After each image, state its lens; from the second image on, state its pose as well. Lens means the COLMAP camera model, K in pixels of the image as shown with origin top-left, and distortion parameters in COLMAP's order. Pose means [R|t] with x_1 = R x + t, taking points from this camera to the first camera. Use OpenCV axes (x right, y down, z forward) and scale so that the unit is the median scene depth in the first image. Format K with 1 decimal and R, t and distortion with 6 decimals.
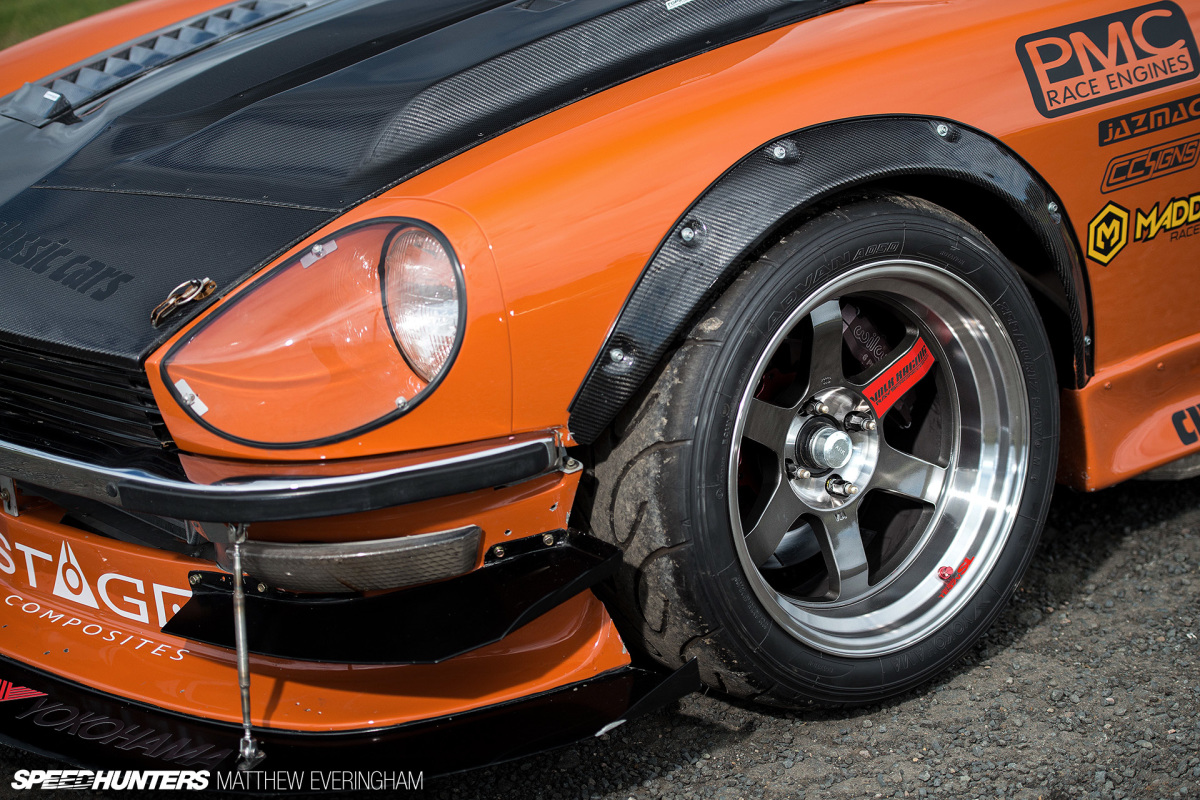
lens RADIAL K [[2692.6, 0, 601.2], [0, 2692.6, 406.7], [0, 0, 1]] dist [-0.004767, 0.000000]
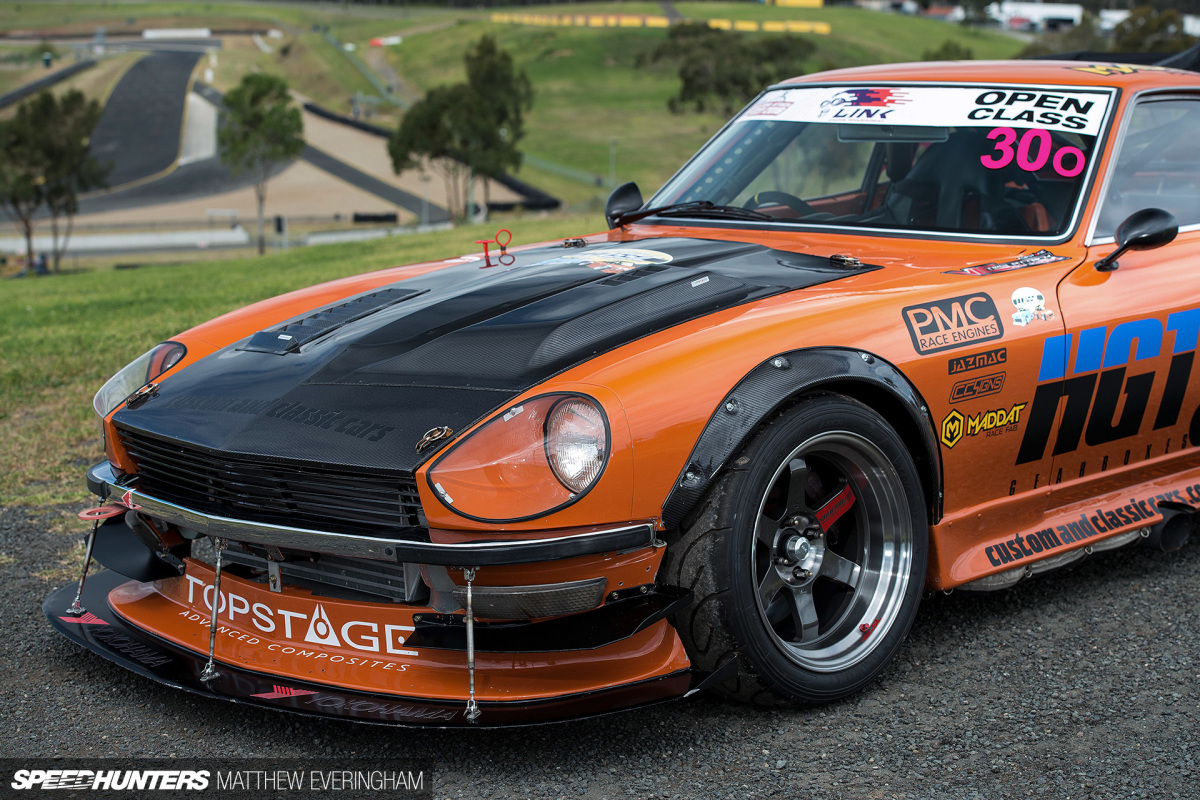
lens RADIAL K [[2443.9, 0, 599.0], [0, 2443.9, 396.0], [0, 0, 1]] dist [-0.079712, 0.000000]
pose [[0.992153, 0.023037, 0.122891, -0.220537], [-0.003714, 0.987876, -0.155200, 0.155365], [-0.124976, 0.153526, 0.980210, -0.462011]]
